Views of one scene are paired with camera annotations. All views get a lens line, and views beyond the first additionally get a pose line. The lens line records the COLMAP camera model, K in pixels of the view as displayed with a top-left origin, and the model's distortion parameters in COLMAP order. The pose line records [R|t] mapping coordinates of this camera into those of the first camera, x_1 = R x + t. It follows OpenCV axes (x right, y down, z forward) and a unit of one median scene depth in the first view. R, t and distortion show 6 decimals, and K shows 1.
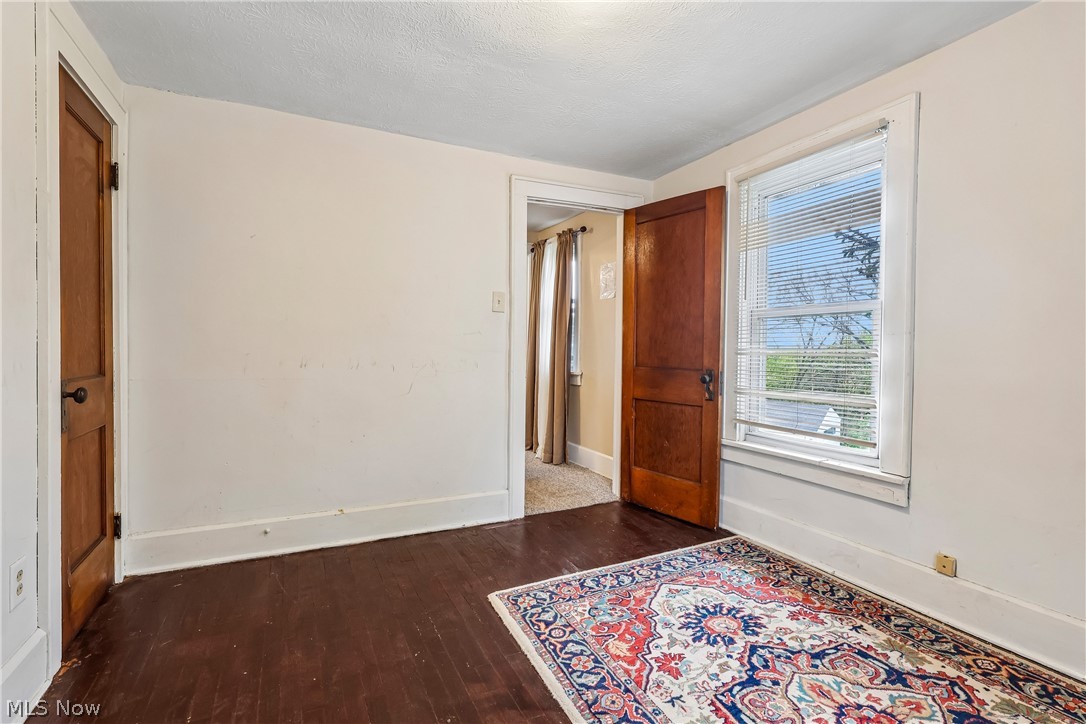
lens RADIAL K [[516.4, 0, 539.9], [0, 516.4, 349.9], [0, 0, 1]] dist [-0.002413, 0.000051]
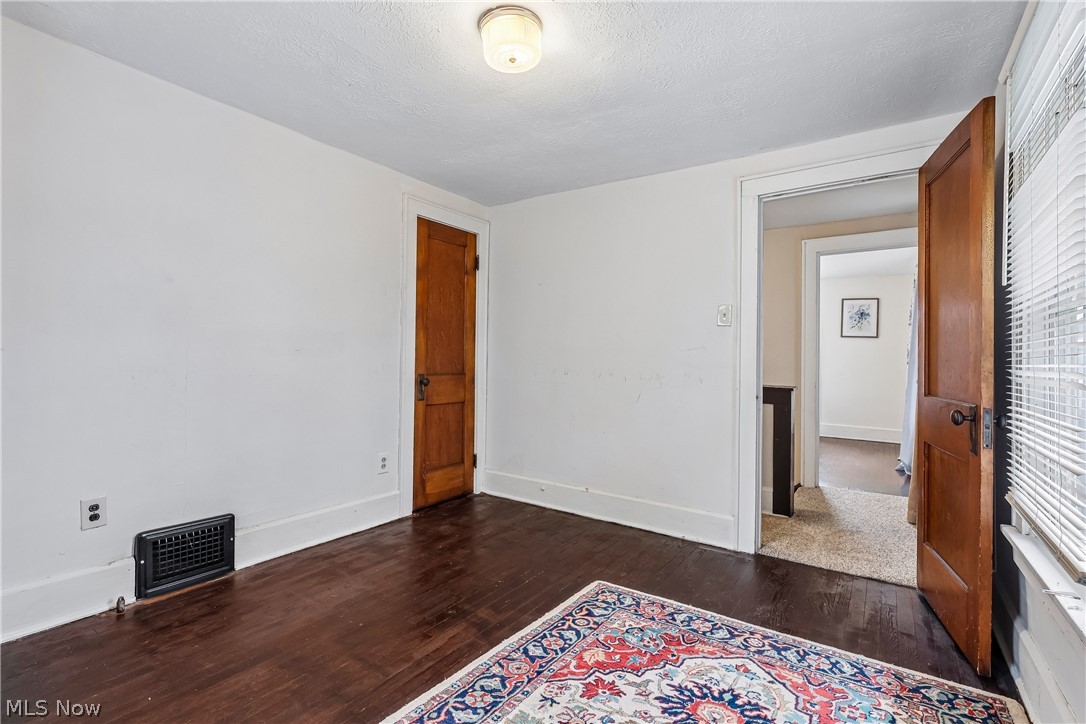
lens RADIAL K [[512.0, 0, 523.9], [0, 512.0, 357.1], [0, 0, 1]] dist [0.010765, 0.000096]
pose [[0.471865, 0.002708, -0.881667, 0.894009], [-0.021742, 0.999727, -0.008566, 0.000643], [0.881403, 0.023211, 0.471795, 0.352685]]
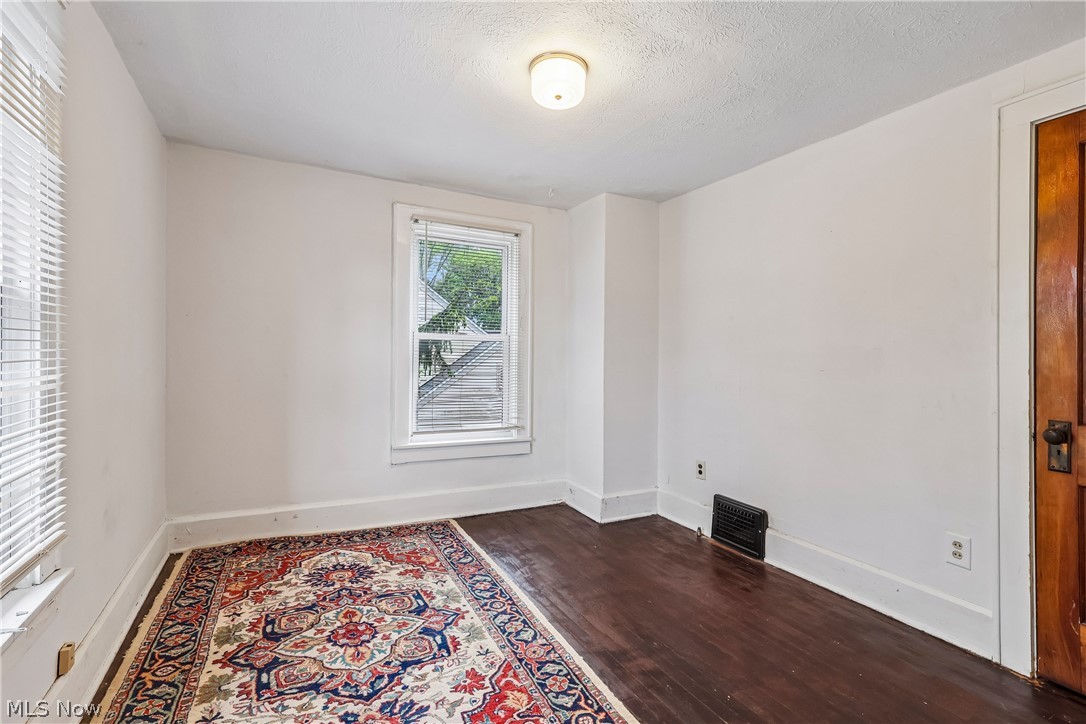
lens RADIAL K [[508.5, 0, 538.3], [0, 508.5, 361.9], [0, 0, 1]] dist [0.011125, 0.000073]
pose [[-0.999519, -0.027672, -0.013975, 0.131250], [-0.027852, 0.999529, 0.012856, -0.033235], [0.013613, 0.013239, -0.999820, 1.735344]]
